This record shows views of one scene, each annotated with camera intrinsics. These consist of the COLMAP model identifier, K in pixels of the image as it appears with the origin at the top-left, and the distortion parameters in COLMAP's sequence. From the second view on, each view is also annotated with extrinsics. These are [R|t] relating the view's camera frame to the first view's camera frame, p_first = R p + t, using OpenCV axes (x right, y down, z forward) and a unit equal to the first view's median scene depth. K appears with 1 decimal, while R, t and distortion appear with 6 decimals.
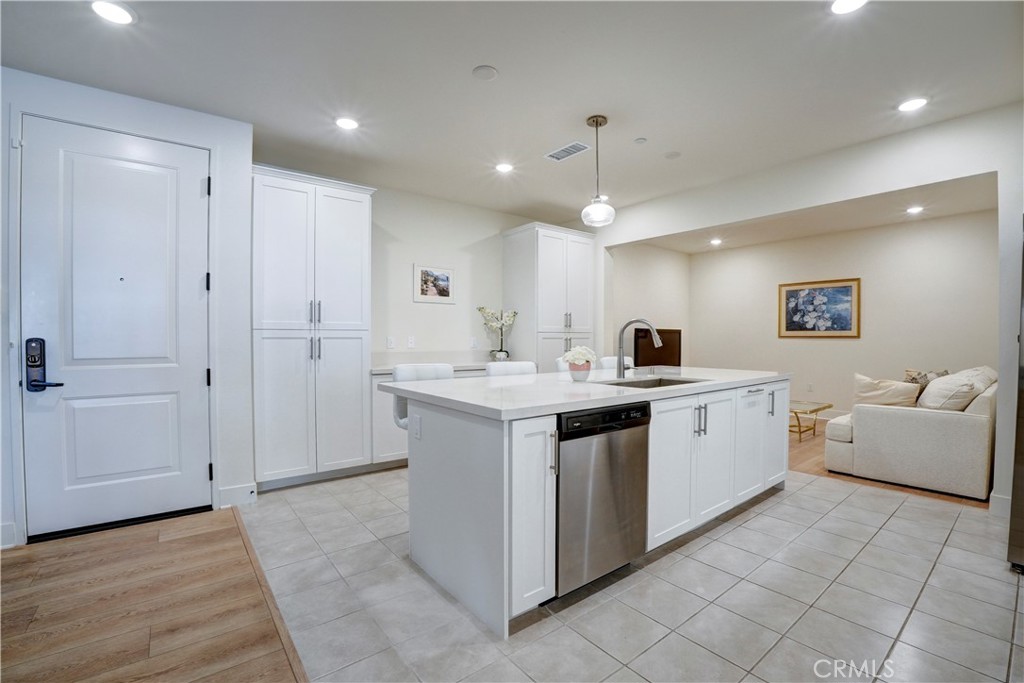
lens RADIAL K [[454.4, 0, 528.5], [0, 454.4, 340.1], [0, 0, 1]] dist [-0.052399, 0.008566]
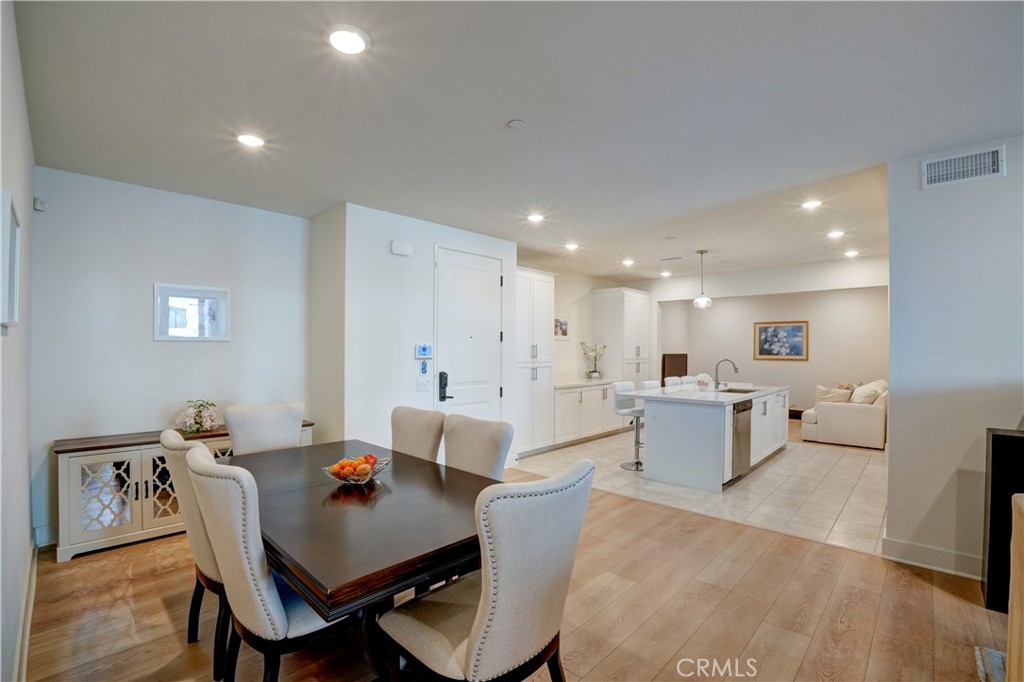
lens RADIAL K [[454.4, 0, 532.5], [0, 454.4, 351.7], [0, 0, 1]] dist [-0.052399, 0.008566]
pose [[0.988744, -0.000009, 0.149619, -0.481016], [0.000046, 1.000000, -0.000241, -0.040753], [-0.149619, 0.000245, 0.988744, -0.431020]]
